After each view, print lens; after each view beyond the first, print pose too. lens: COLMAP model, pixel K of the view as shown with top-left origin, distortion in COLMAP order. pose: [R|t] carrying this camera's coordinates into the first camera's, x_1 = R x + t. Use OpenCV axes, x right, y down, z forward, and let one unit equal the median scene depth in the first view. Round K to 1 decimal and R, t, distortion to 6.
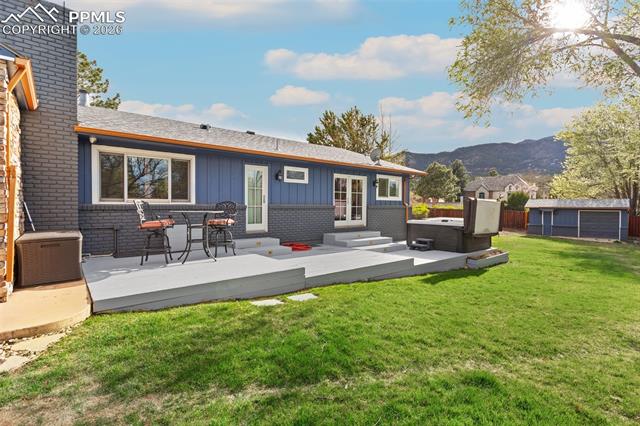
lens RADIAL K [[308.5, 0, 321.6], [0, 308.5, 212.0], [0, 0, 1]] dist [0.005750, 0.000528]
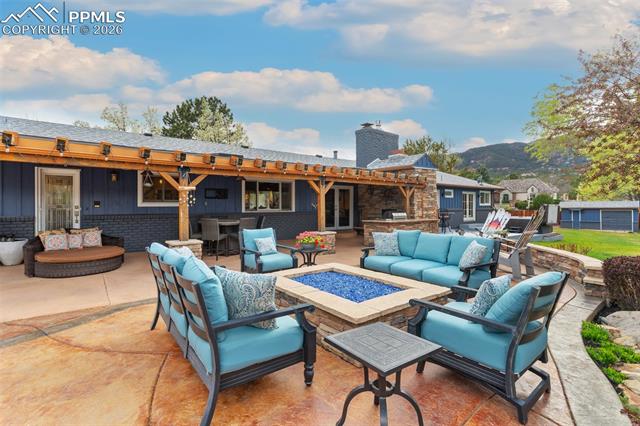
lens RADIAL K [[308.5, 0, 320.0], [0, 308.5, 208.1], [0, 0, 1]] dist [0.005750, 0.000528]
pose [[0.999327, -0.012765, -0.034384, -0.330989], [0.012094, 0.999734, -0.019645, -0.001130], [0.034626, 0.019216, 0.999216, -0.375635]]
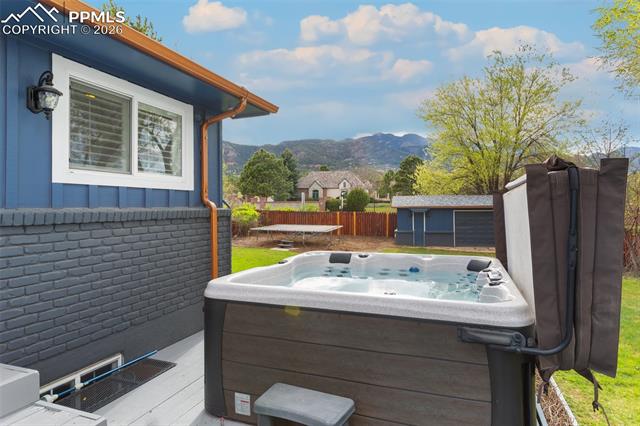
lens RADIAL K [[376.3, 0, 320.1], [0, 376.3, 212.0], [0, 0, 1]] dist [0.000021, 0.000112]
pose [[0.872033, -0.018523, 0.489096, 0.109824], [0.021856, 0.999761, -0.001106, -0.007748], [-0.488959, 0.011654, 0.872229, 0.369299]]
